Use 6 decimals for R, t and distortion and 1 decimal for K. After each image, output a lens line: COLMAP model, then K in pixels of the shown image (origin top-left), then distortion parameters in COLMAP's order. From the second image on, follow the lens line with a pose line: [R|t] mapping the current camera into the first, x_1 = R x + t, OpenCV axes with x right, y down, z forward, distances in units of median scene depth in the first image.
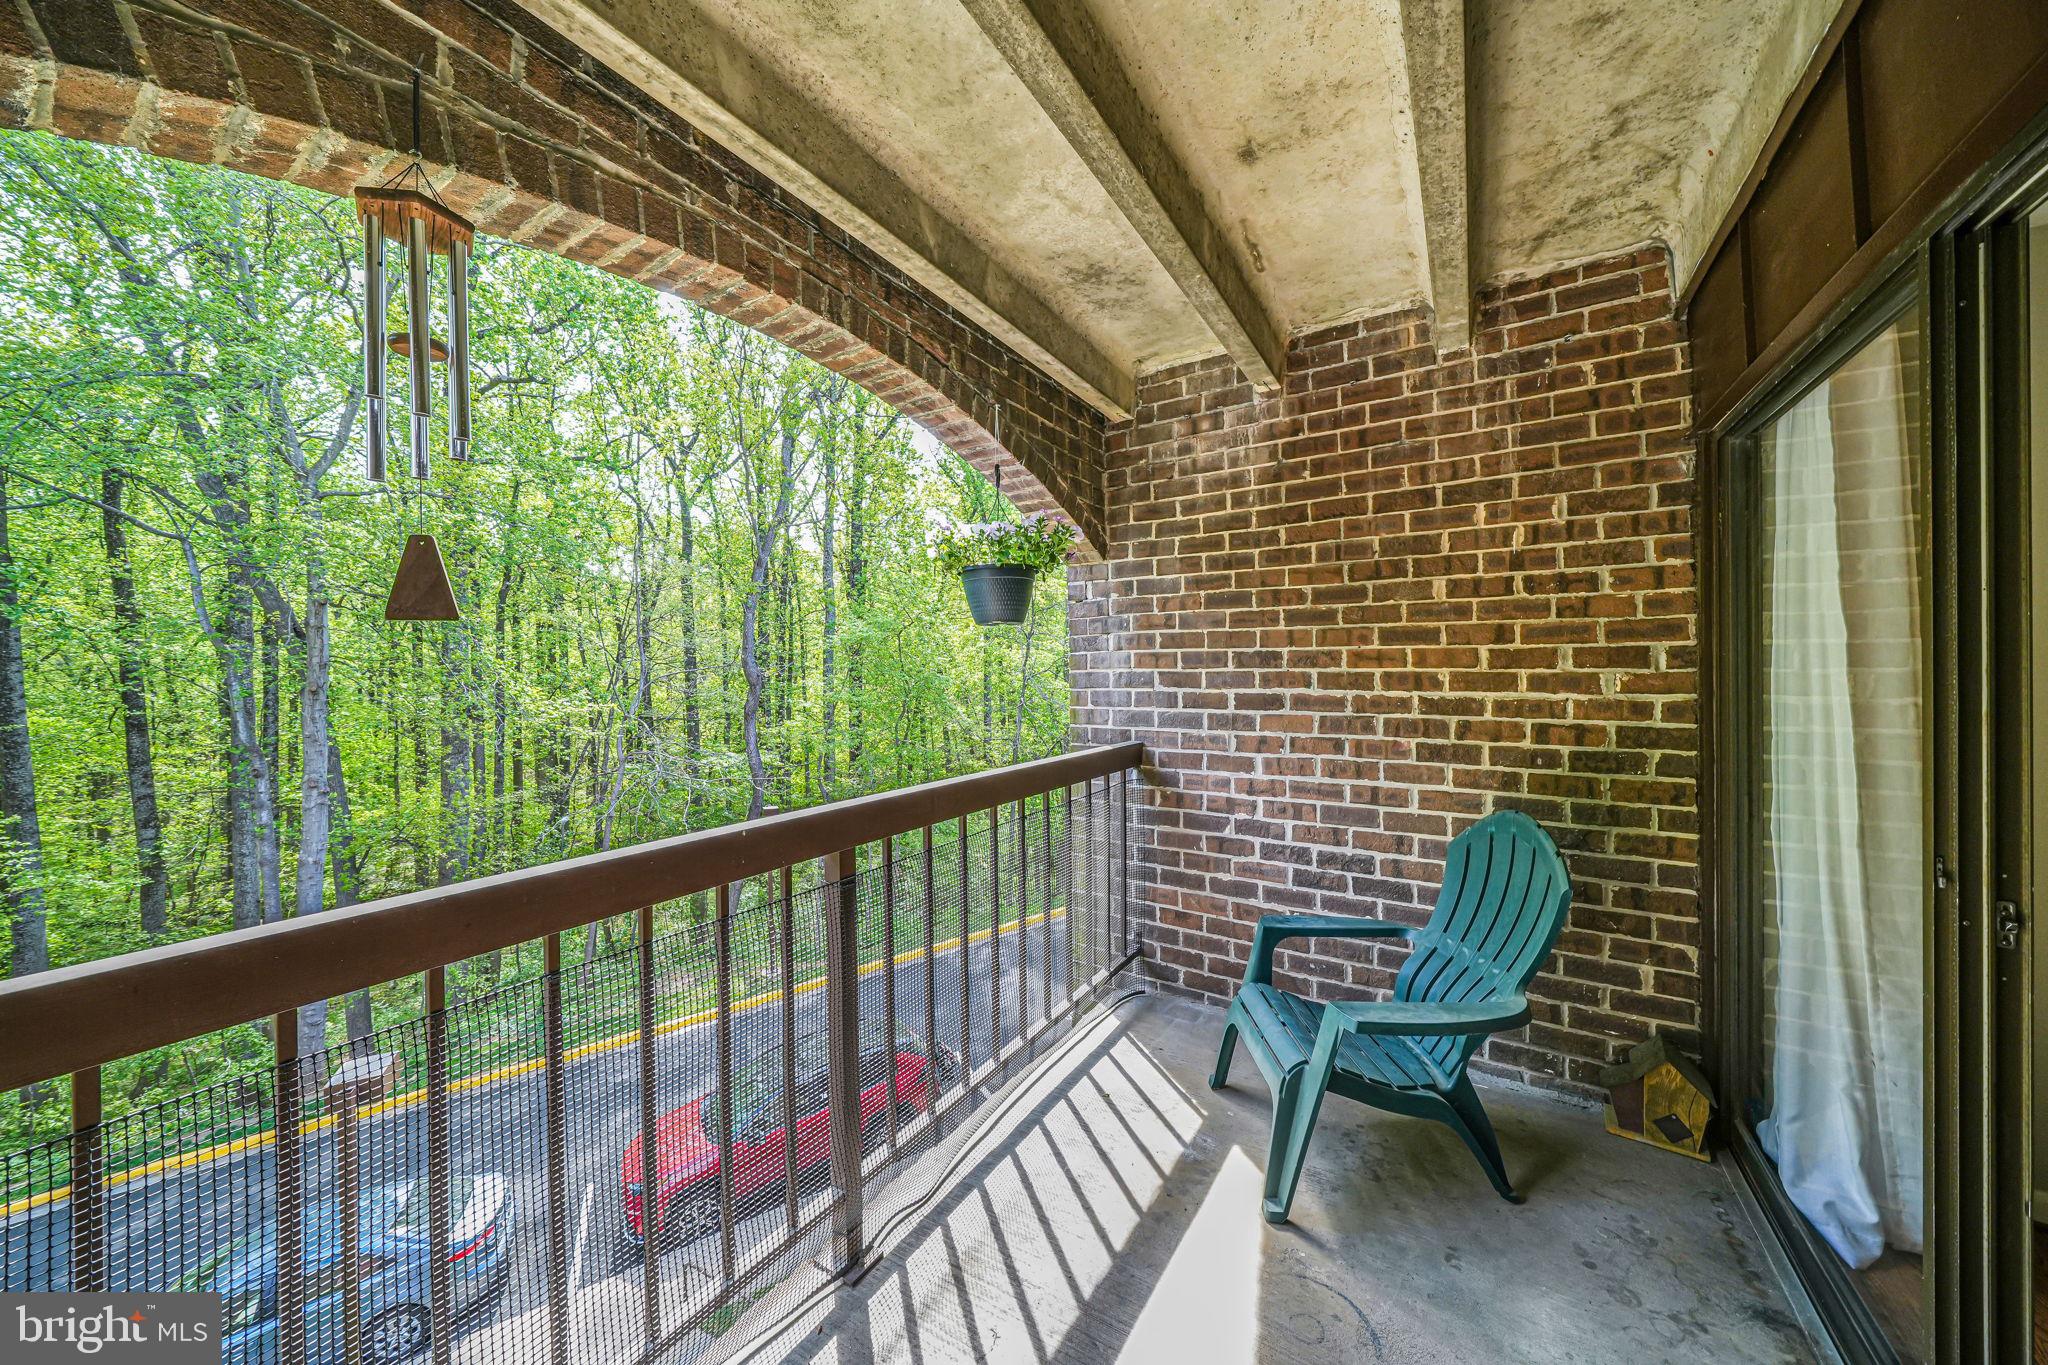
lens RADIAL K [[714.3, 0, 1011.0], [0, 714.3, 667.7], [0, 0, 1]] dist [-0.007377, 0.000335]
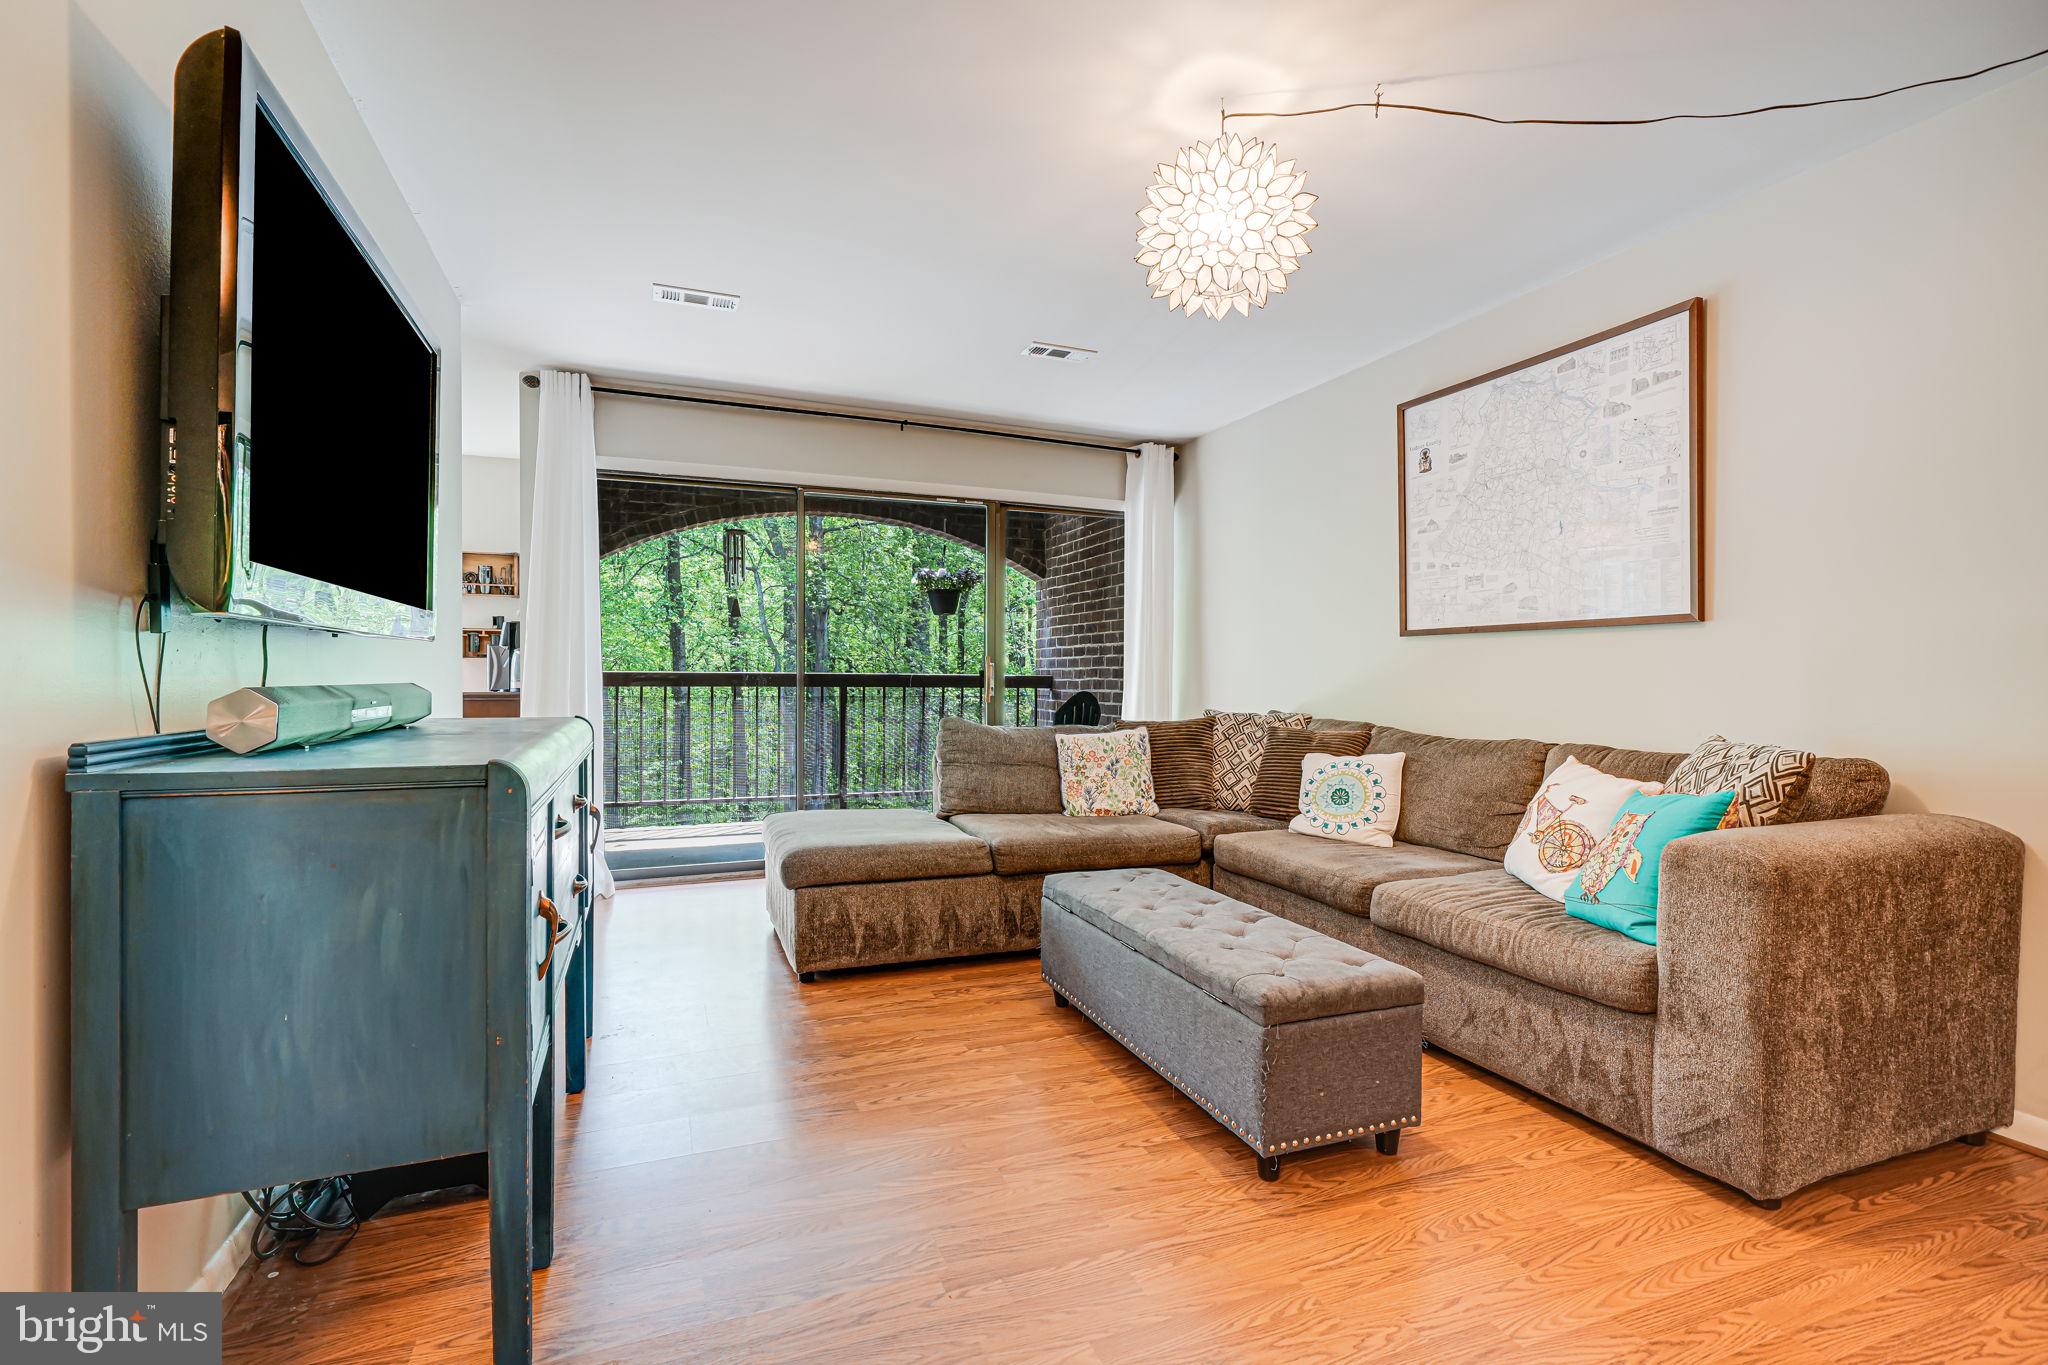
lens RADIAL K [[930.9, 0, 1017.3], [0, 930.9, 683.1], [0, 0, 1]] dist [0.000210, -0.002398]
pose [[0.805412, 0.017146, -0.592468, 1.667730], [-0.015527, 0.999849, 0.007829, 0.113604], [0.592512, 0.002894, 0.805556, -1.087495]]
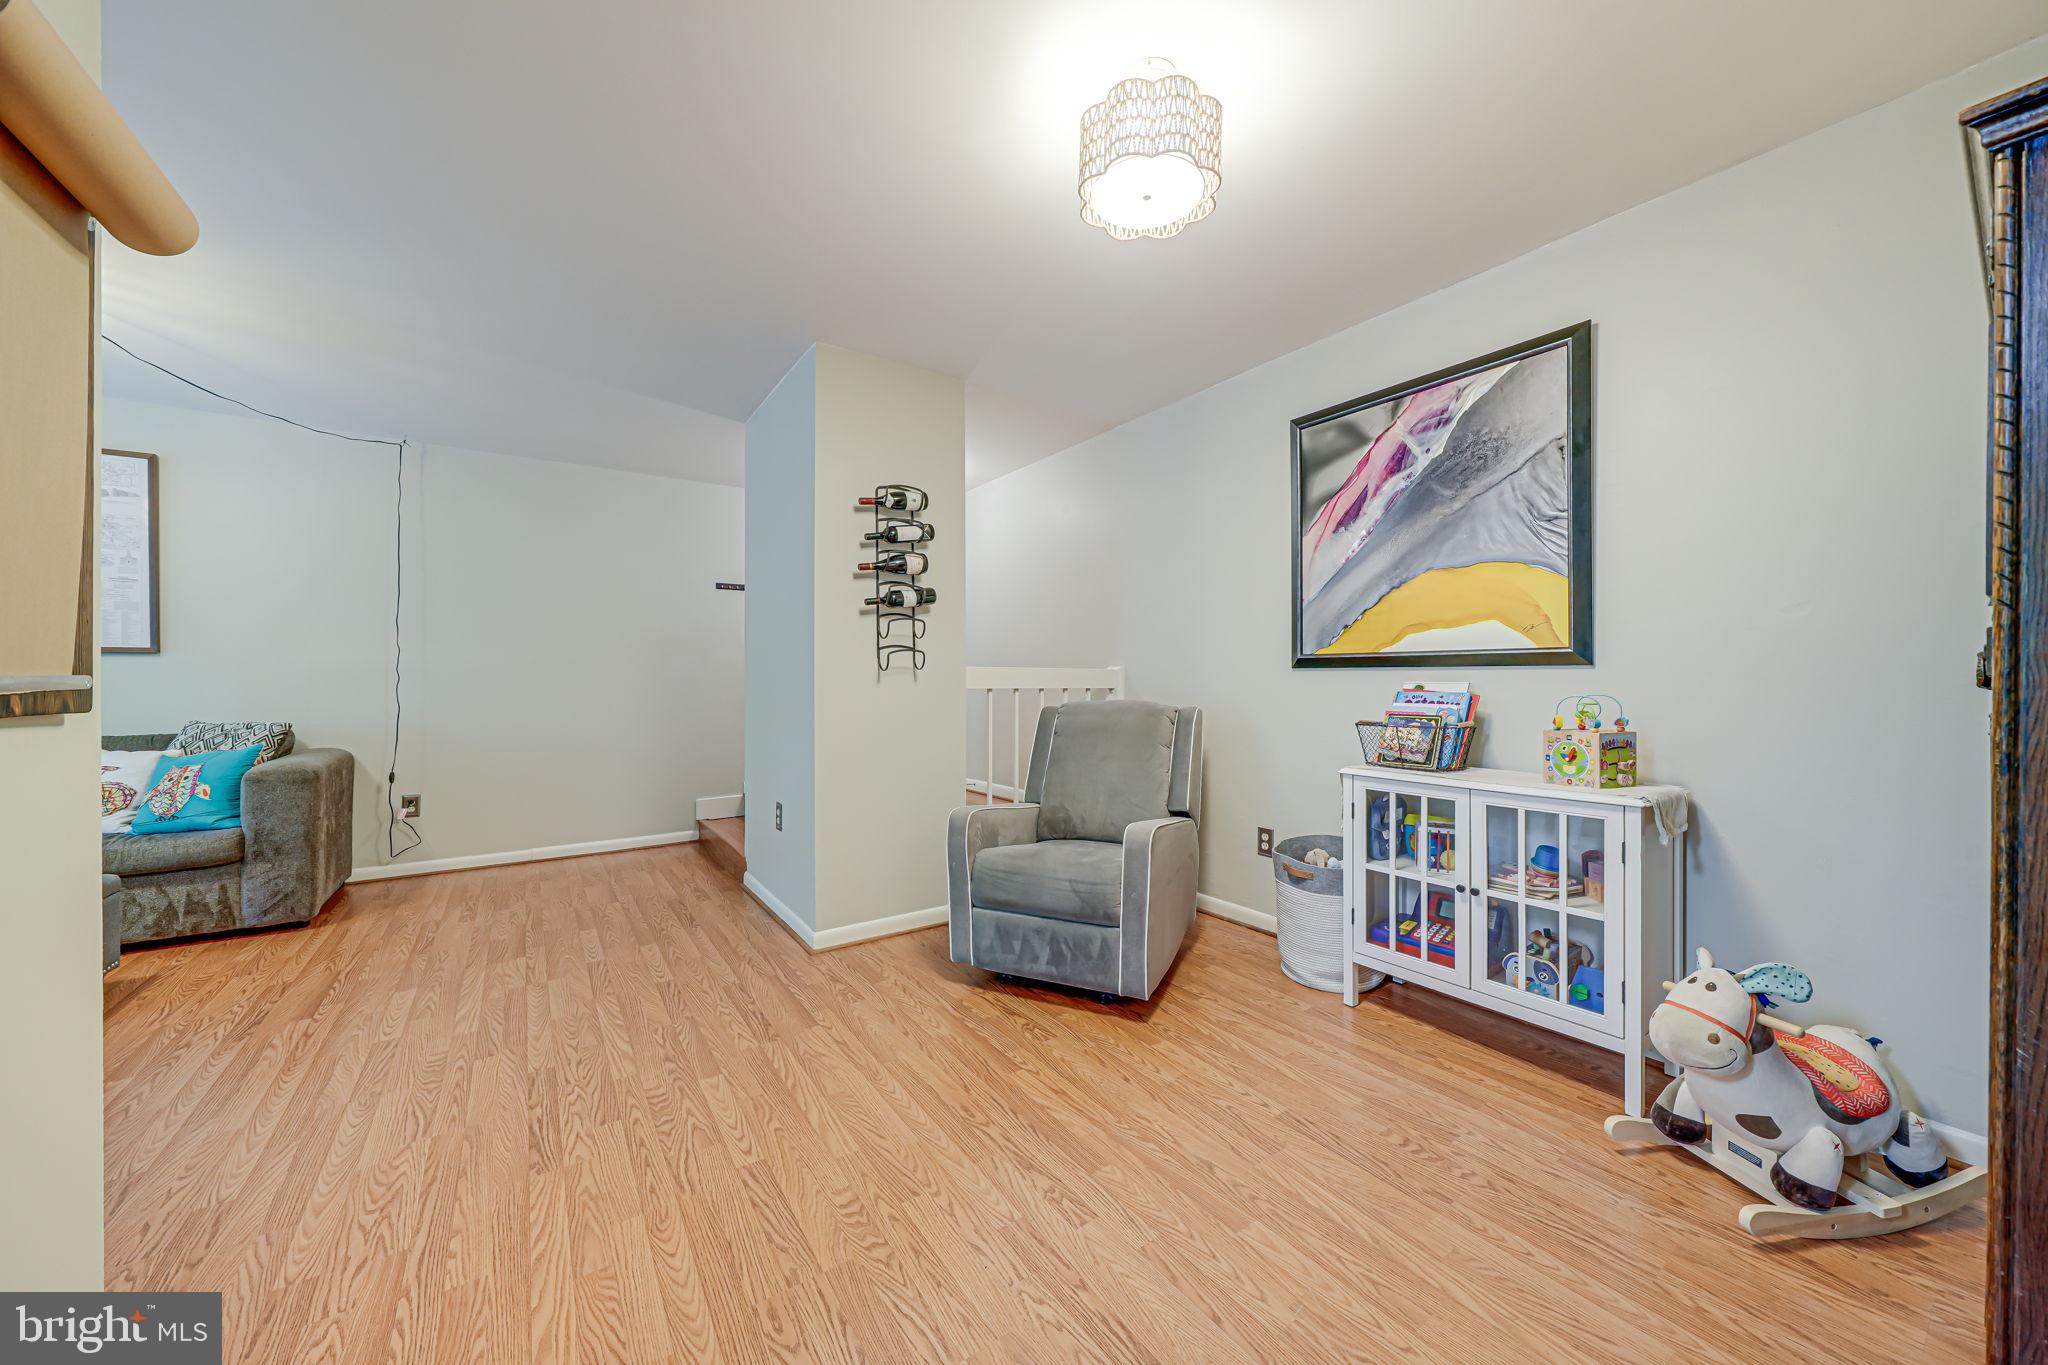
lens RADIAL K [[714.3, 0, 1019.0], [0, 714.3, 687.2], [0, 0, 1]] dist [-0.007377, 0.000335]
pose [[0.391706, -0.002580, 0.920087, 1.128135], [0.003154, 0.999994, 0.001462, 0.106990], [-0.920085, 0.002329, 0.391712, -1.711200]]
